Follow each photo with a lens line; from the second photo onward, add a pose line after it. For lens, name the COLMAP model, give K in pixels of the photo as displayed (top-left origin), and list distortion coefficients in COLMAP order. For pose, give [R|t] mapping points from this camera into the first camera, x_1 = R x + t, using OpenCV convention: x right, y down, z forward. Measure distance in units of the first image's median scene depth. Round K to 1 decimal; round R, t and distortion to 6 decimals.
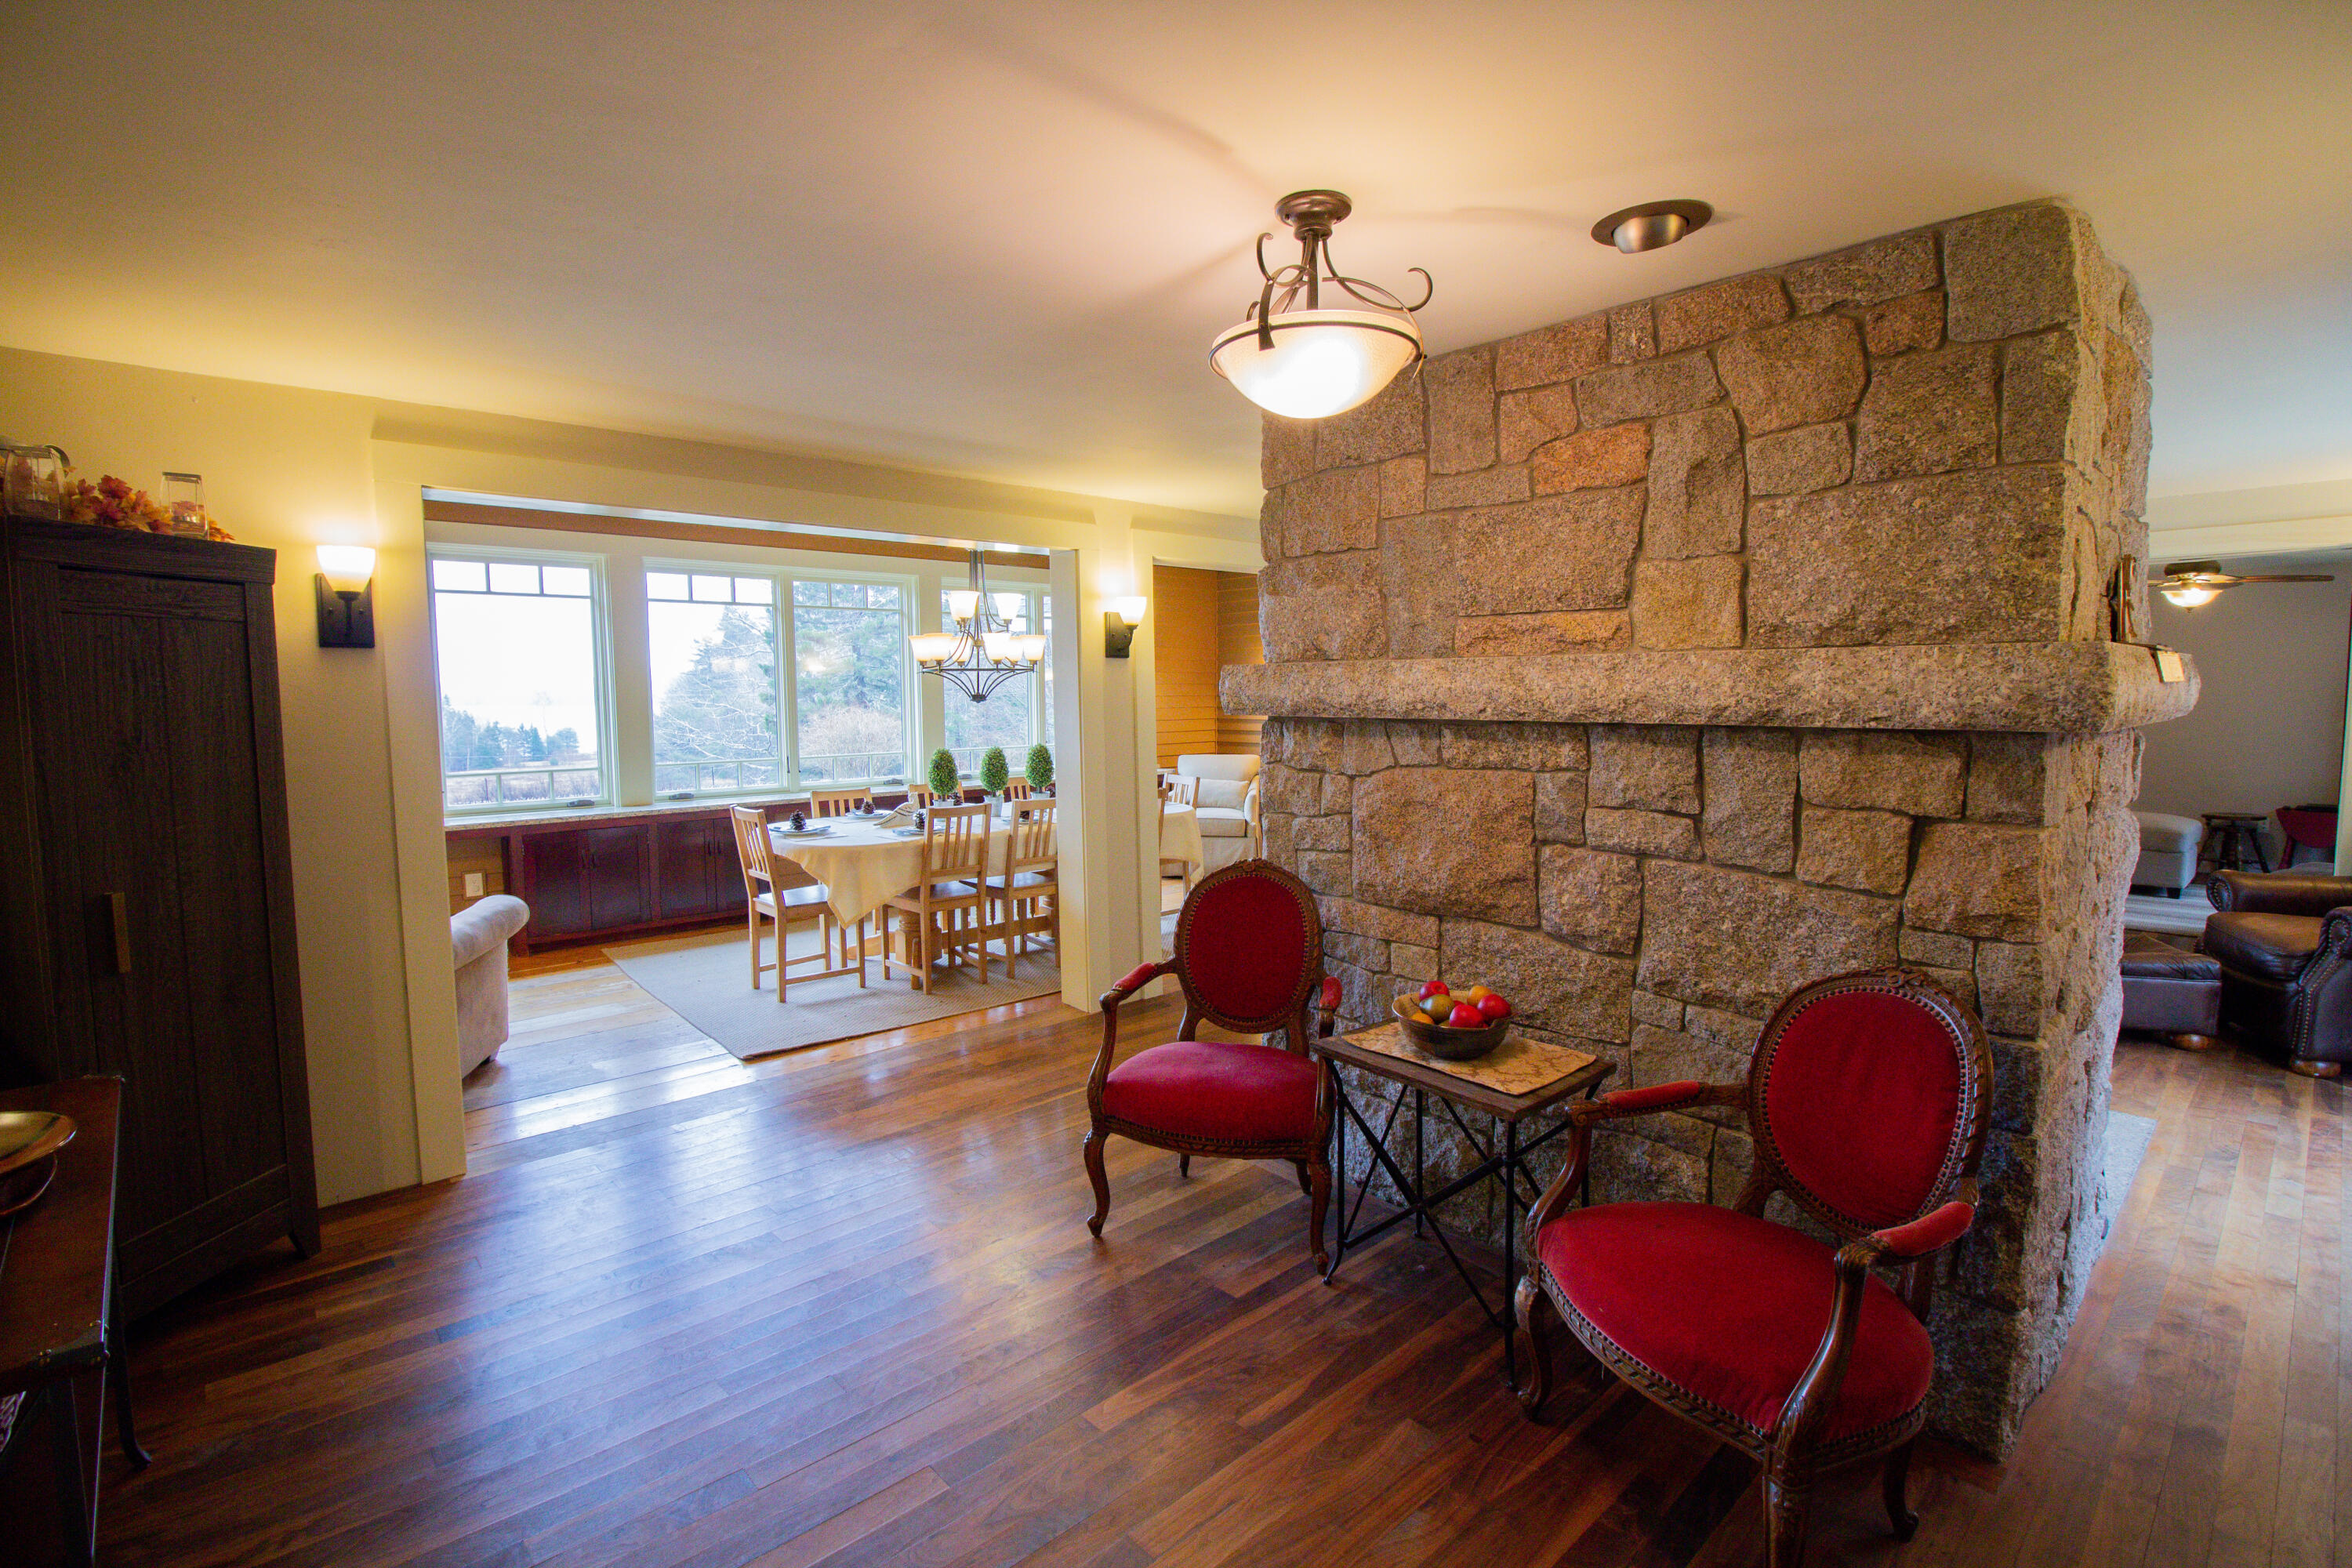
lens RADIAL K [[1090.2, 0, 1162.6], [0, 1090.2, 767.5], [0, 0, 1]] dist [-0.001920, -0.011701]
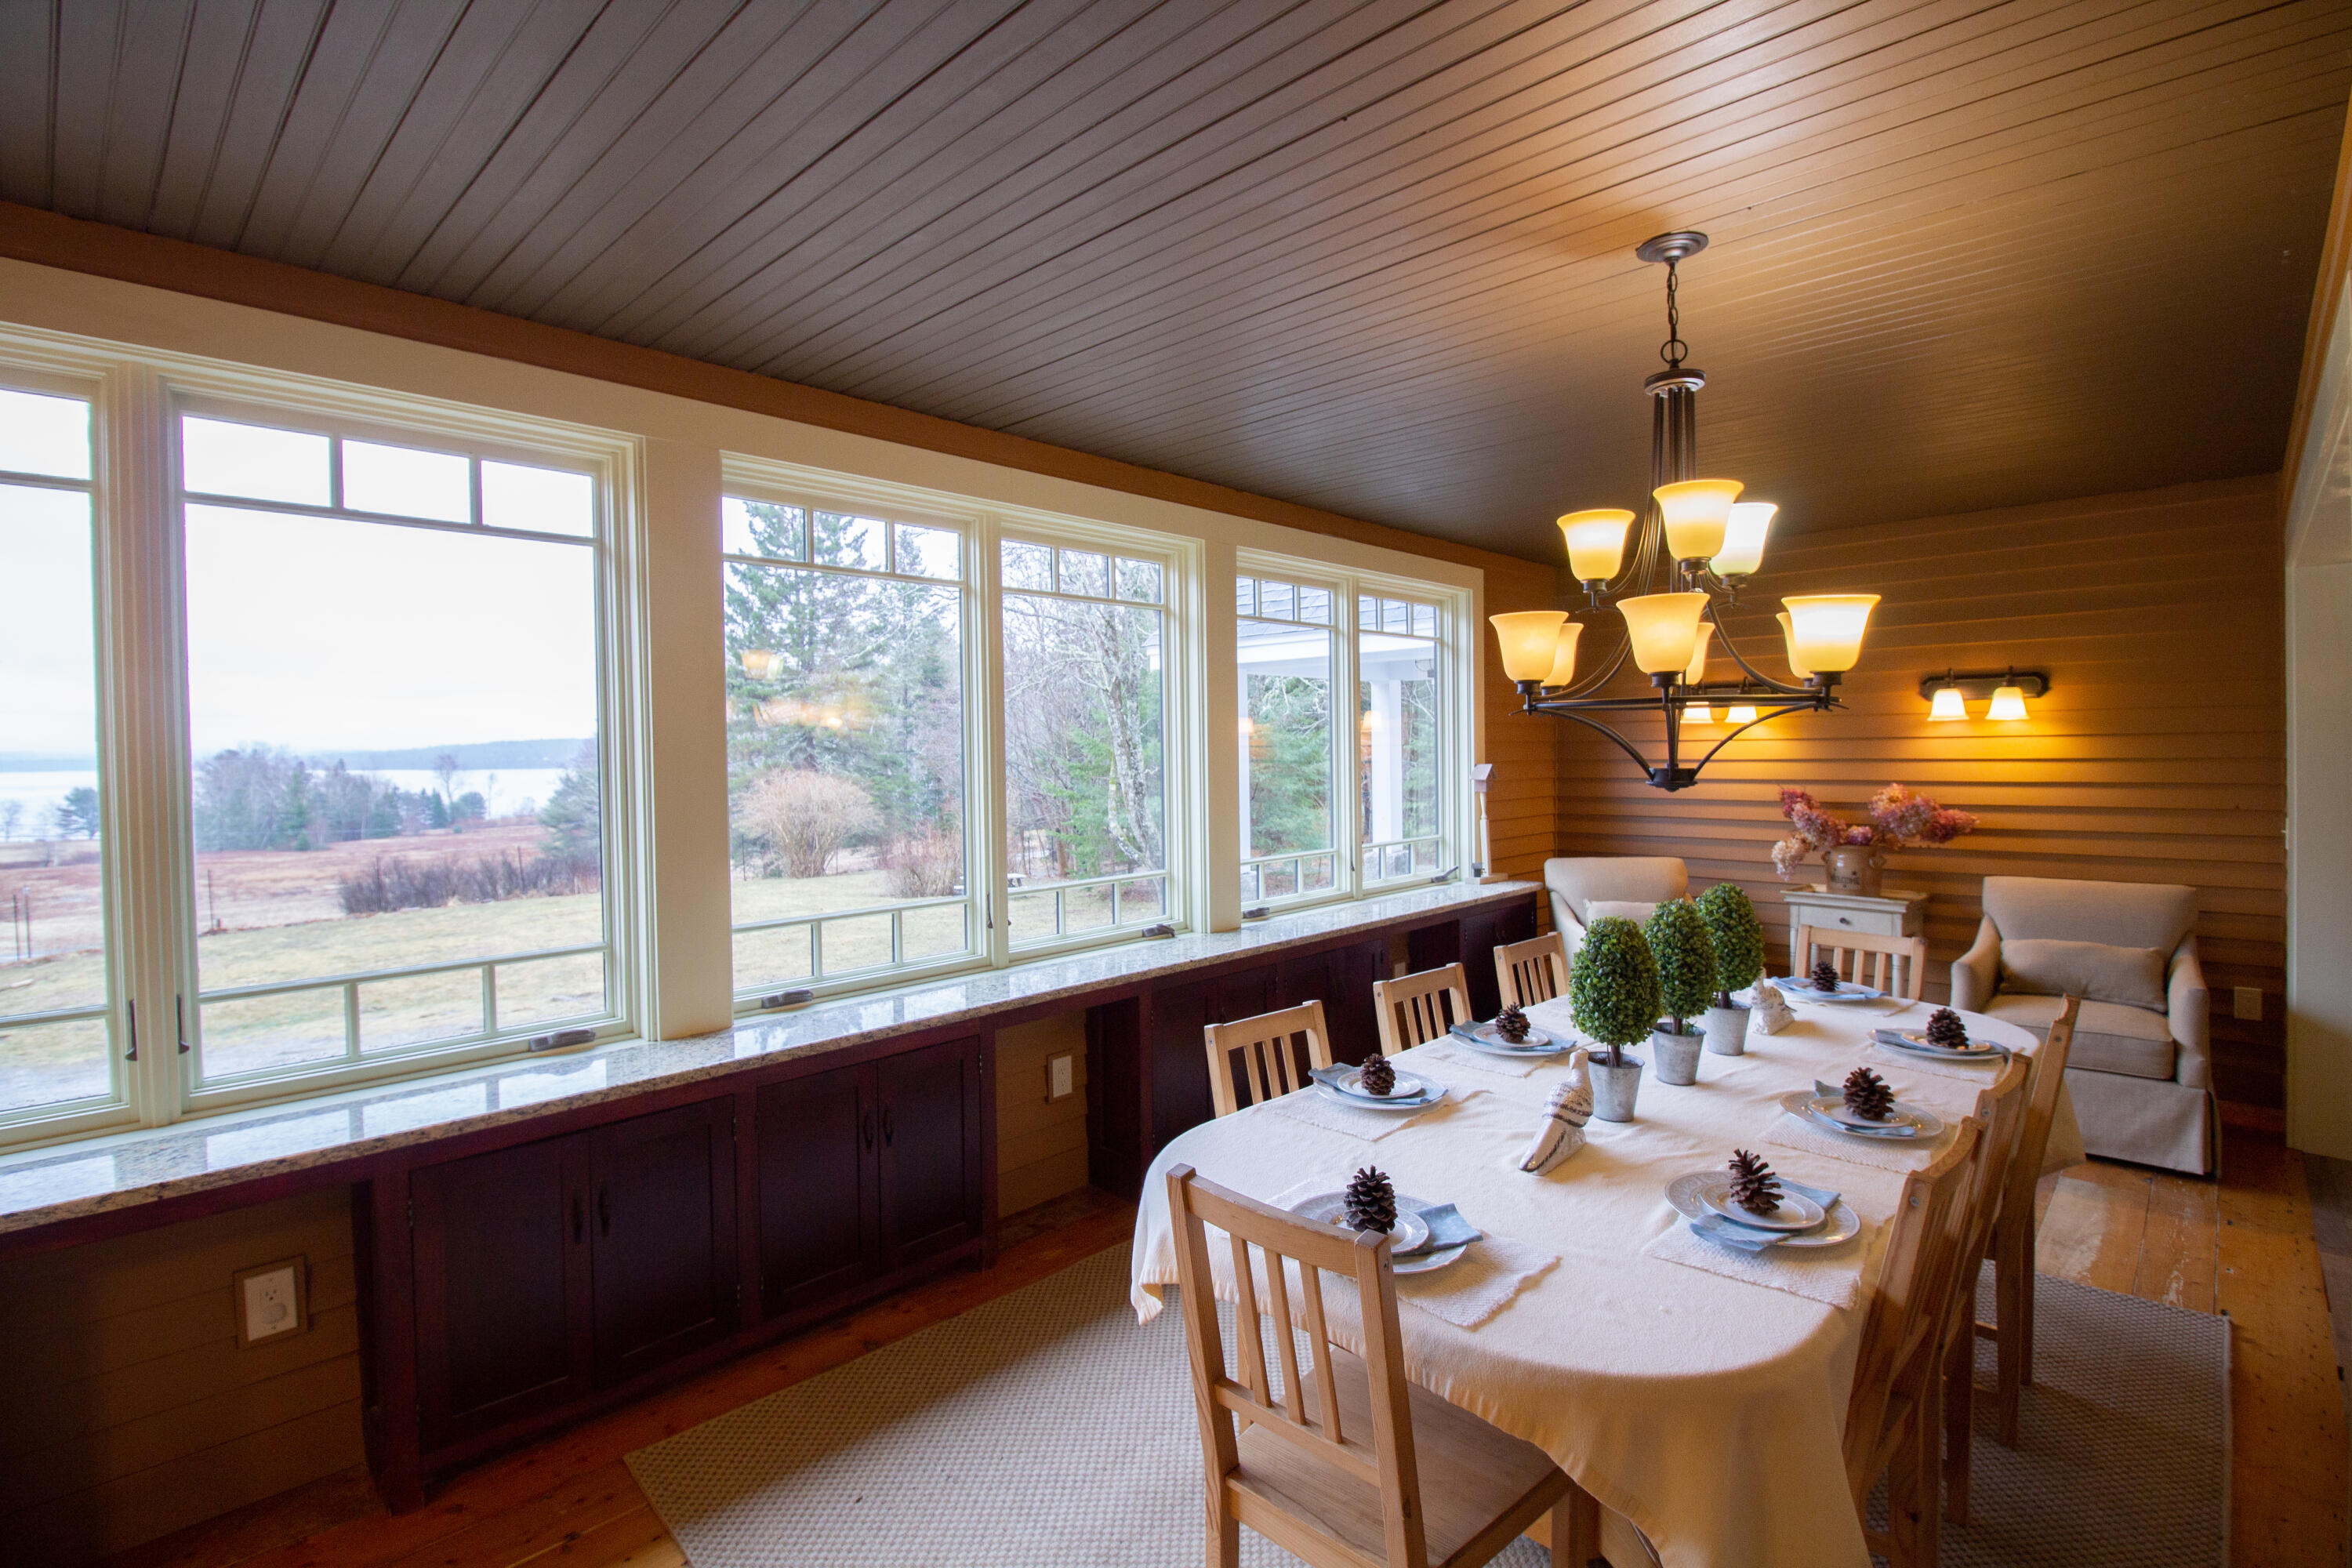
lens RADIAL K [[1090.2, 0, 1193.3], [0, 1090.2, 771.8], [0, 0, 1]] dist [-0.001920, -0.011701]
pose [[0.996380, -0.006343, 0.084778, -0.221750], [0.010663, 0.998662, -0.050601, -0.028871], [-0.084344, 0.051322, 0.995114, 0.378354]]
